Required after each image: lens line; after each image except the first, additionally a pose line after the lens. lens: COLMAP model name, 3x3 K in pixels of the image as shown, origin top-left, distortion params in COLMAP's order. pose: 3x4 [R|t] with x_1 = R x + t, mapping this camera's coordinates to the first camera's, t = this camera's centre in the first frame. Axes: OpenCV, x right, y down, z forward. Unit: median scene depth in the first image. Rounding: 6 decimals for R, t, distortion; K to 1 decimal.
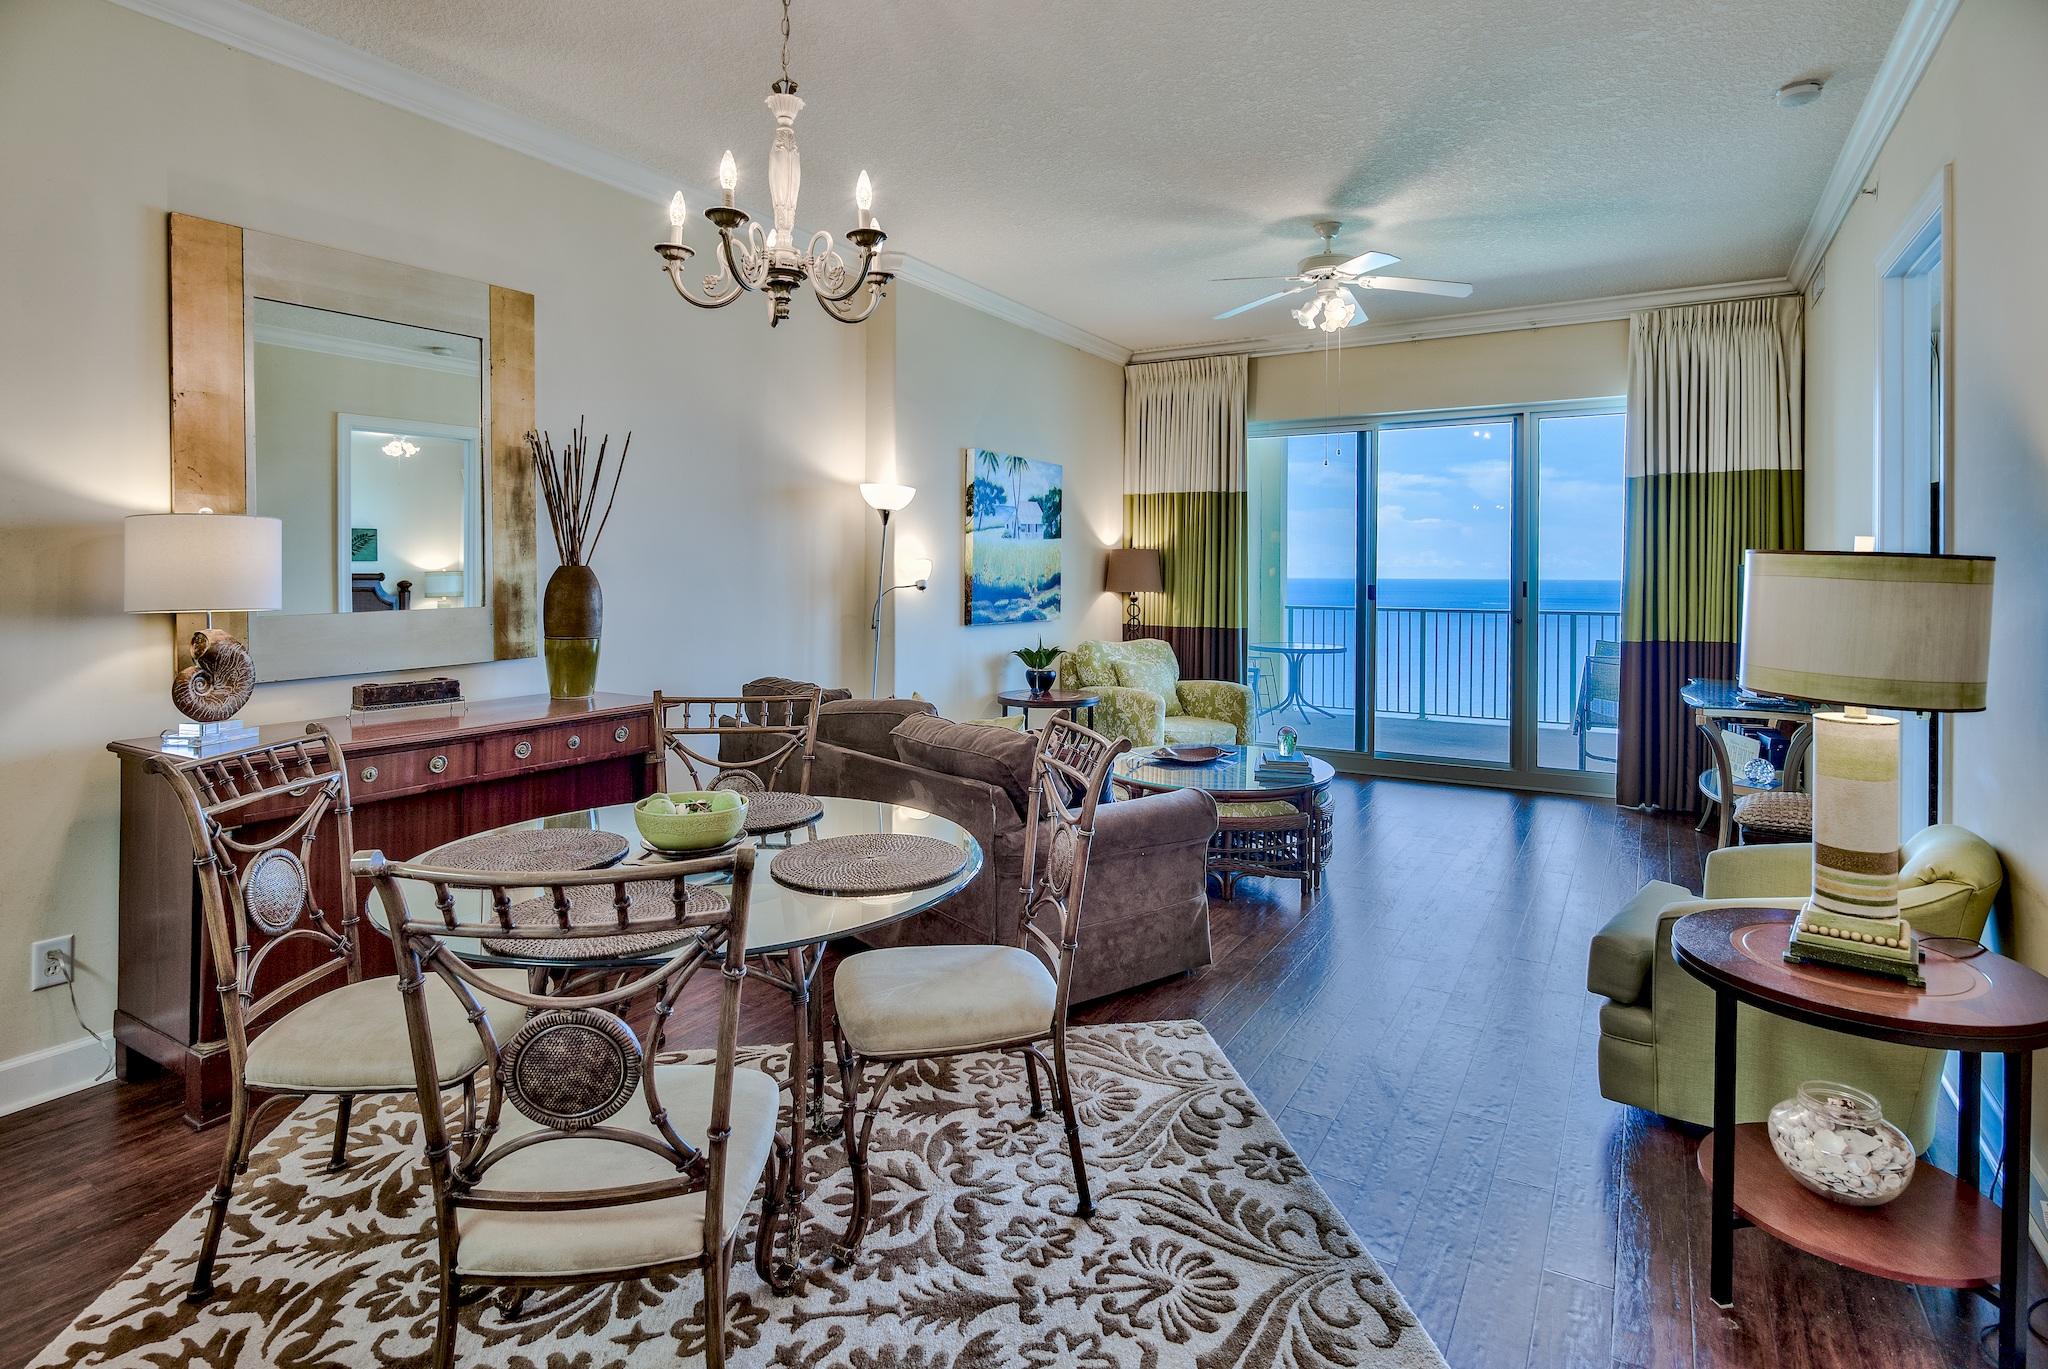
lens RADIAL K [[1037.6, 0, 1019.3], [0, 1037.6, 577.3], [0, 0, 1]] dist [0.002301, -0.000535]
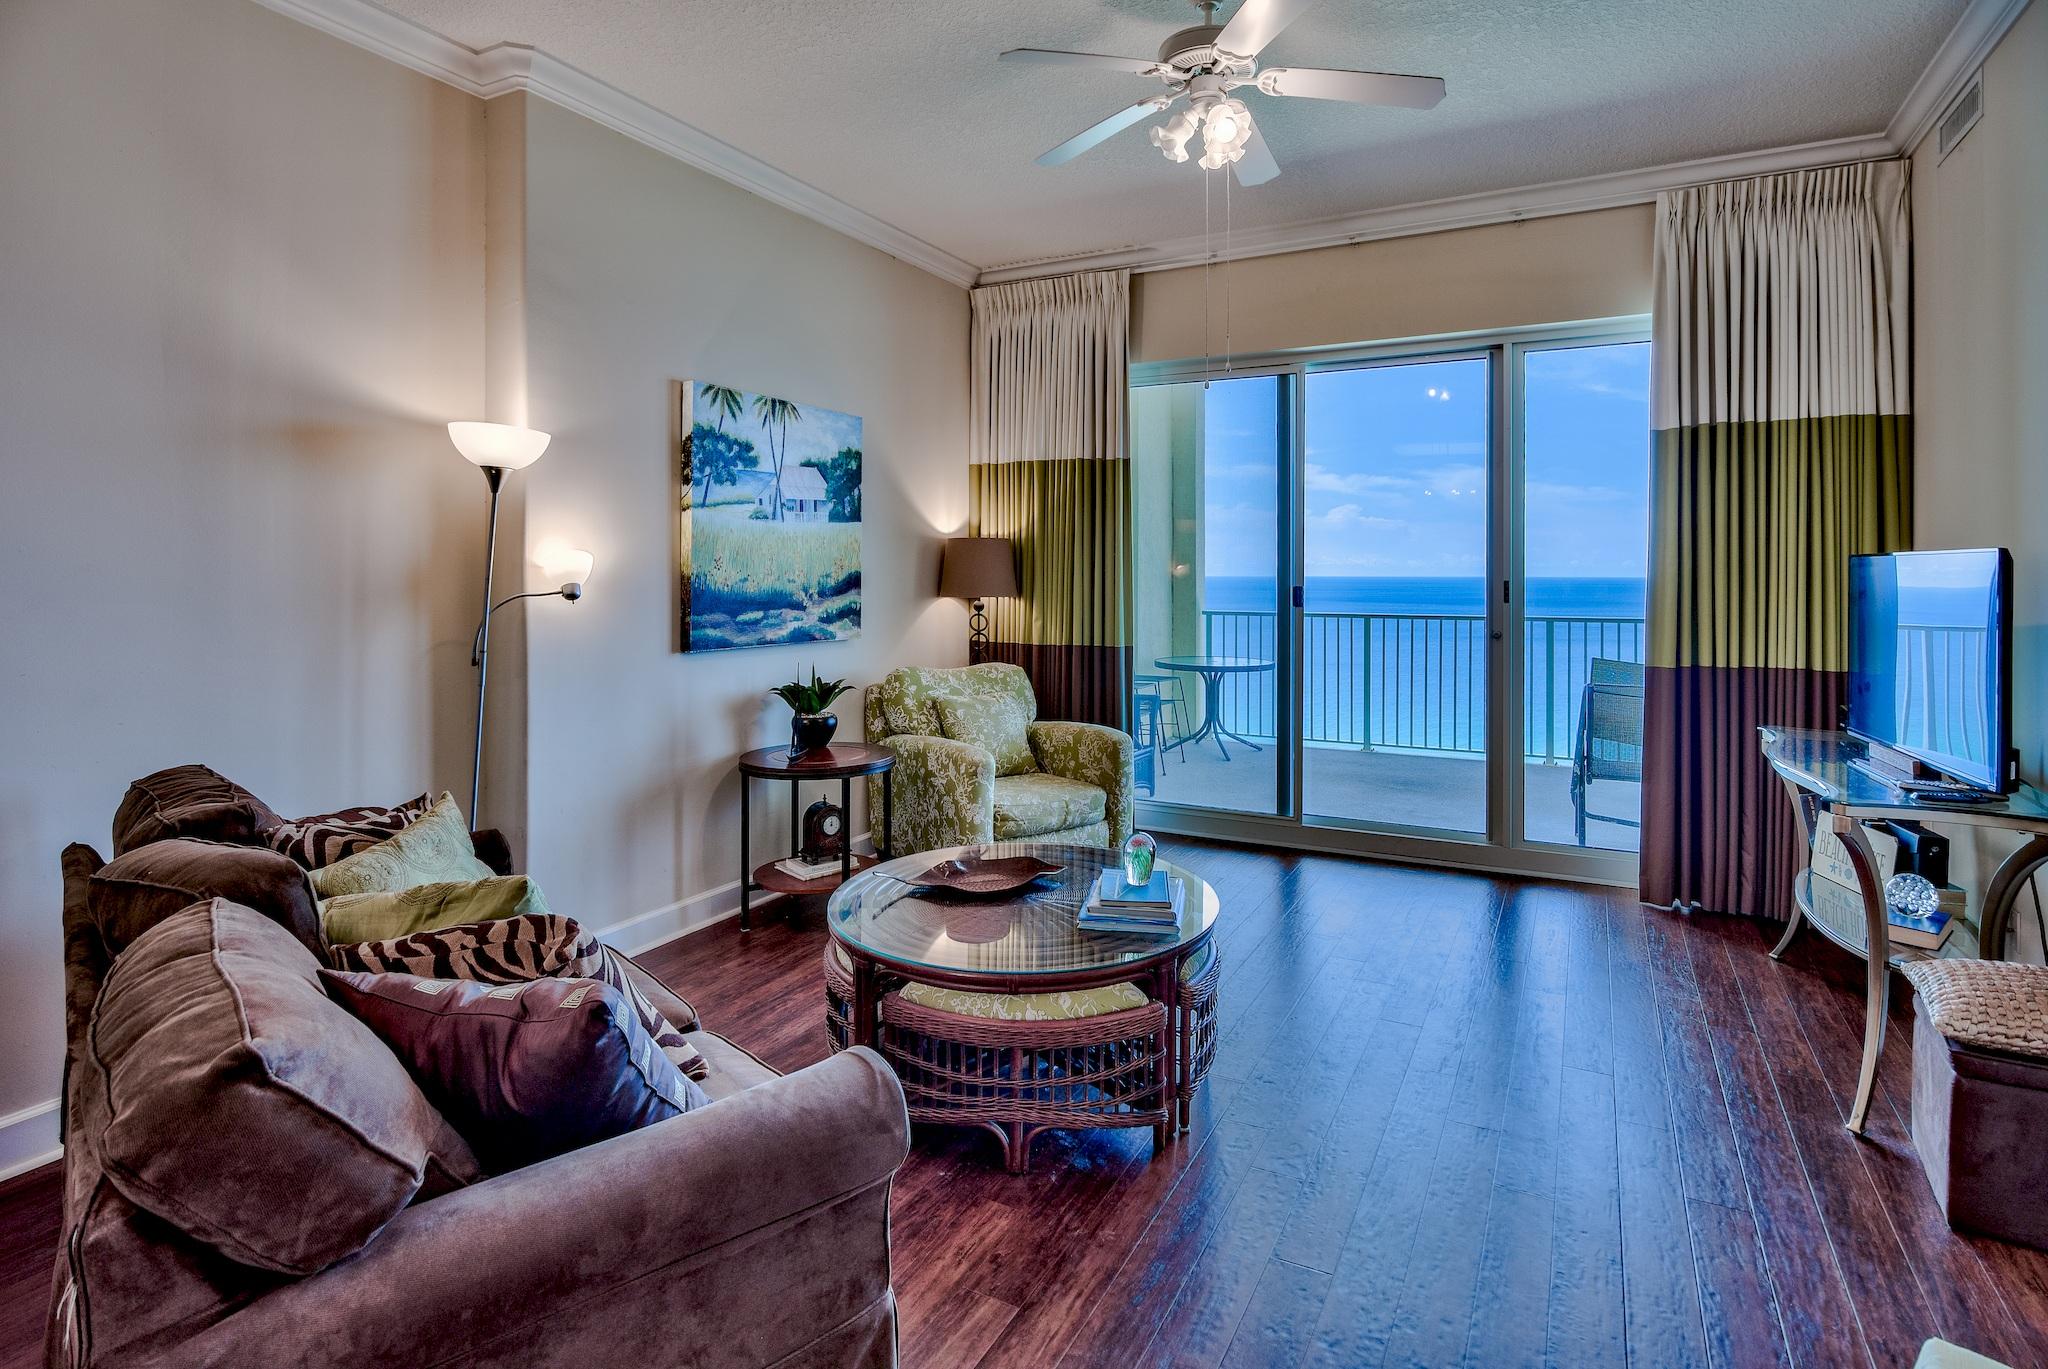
lens RADIAL K [[1037.6, 0, 1049.3], [0, 1037.6, 573.7], [0, 0, 1]] dist [0.002301, -0.000535]
pose [[0.997269, -0.004130, 0.073736, 0.127543], [0.004330, 0.999987, -0.002554, -0.000303], [-0.073725, 0.002867, 0.997275, 0.326434]]
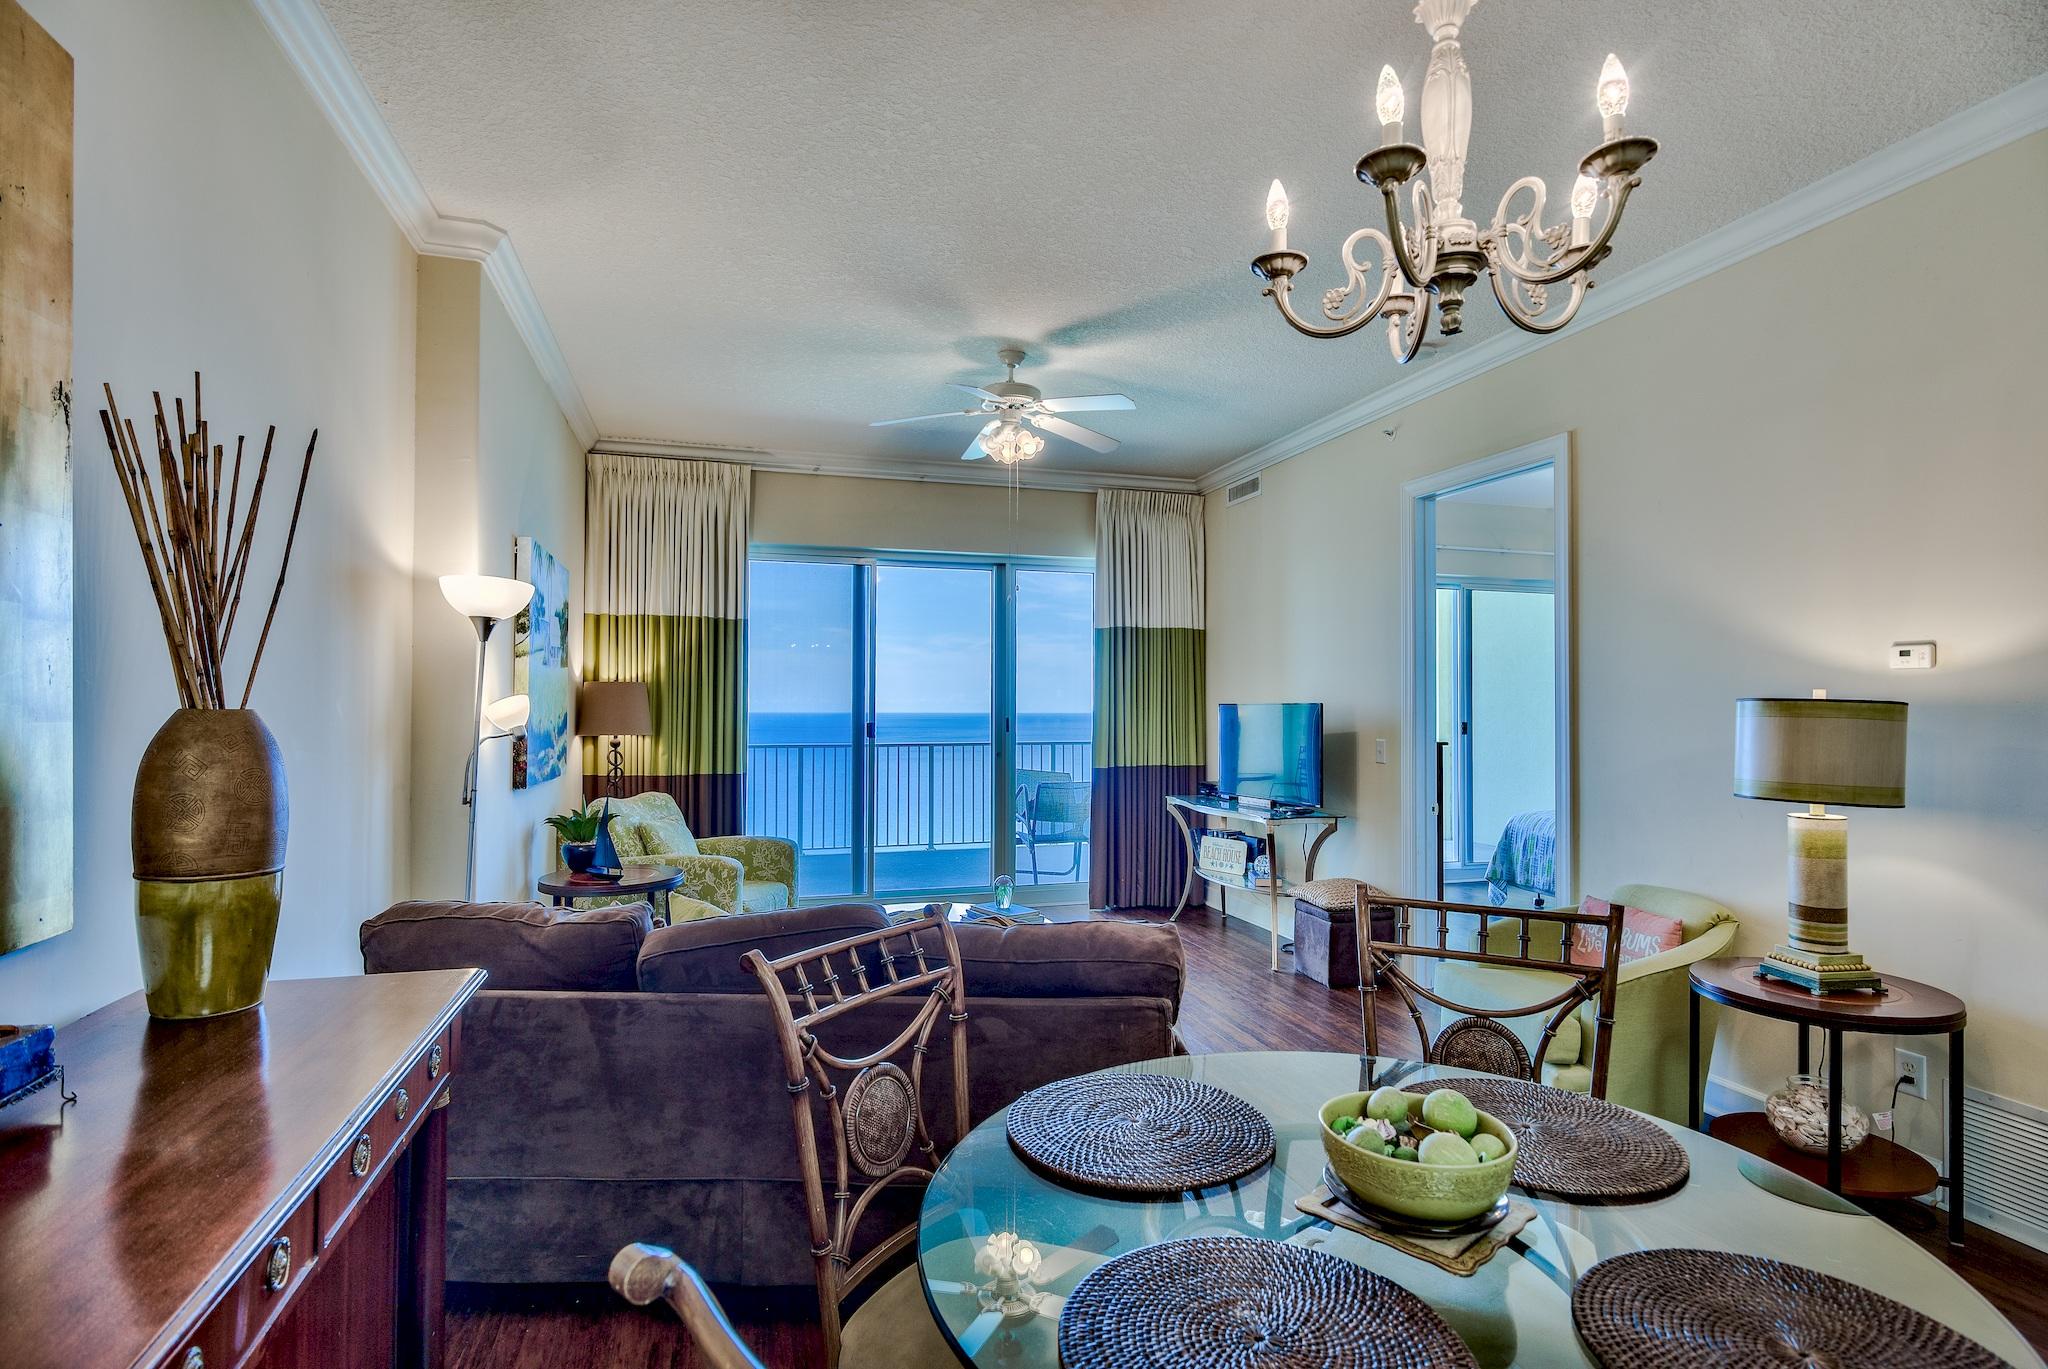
lens RADIAL K [[1037.6, 0, 998.0], [0, 1037.6, 688.5], [0, 0, 1]] dist [0.002301, -0.000535]
pose [[0.681775, 0.009781, 0.731497, -0.334108], [0.005462, 0.999815, -0.018459, -0.006393], [-0.731542, 0.016580, 0.681595, 0.271340]]
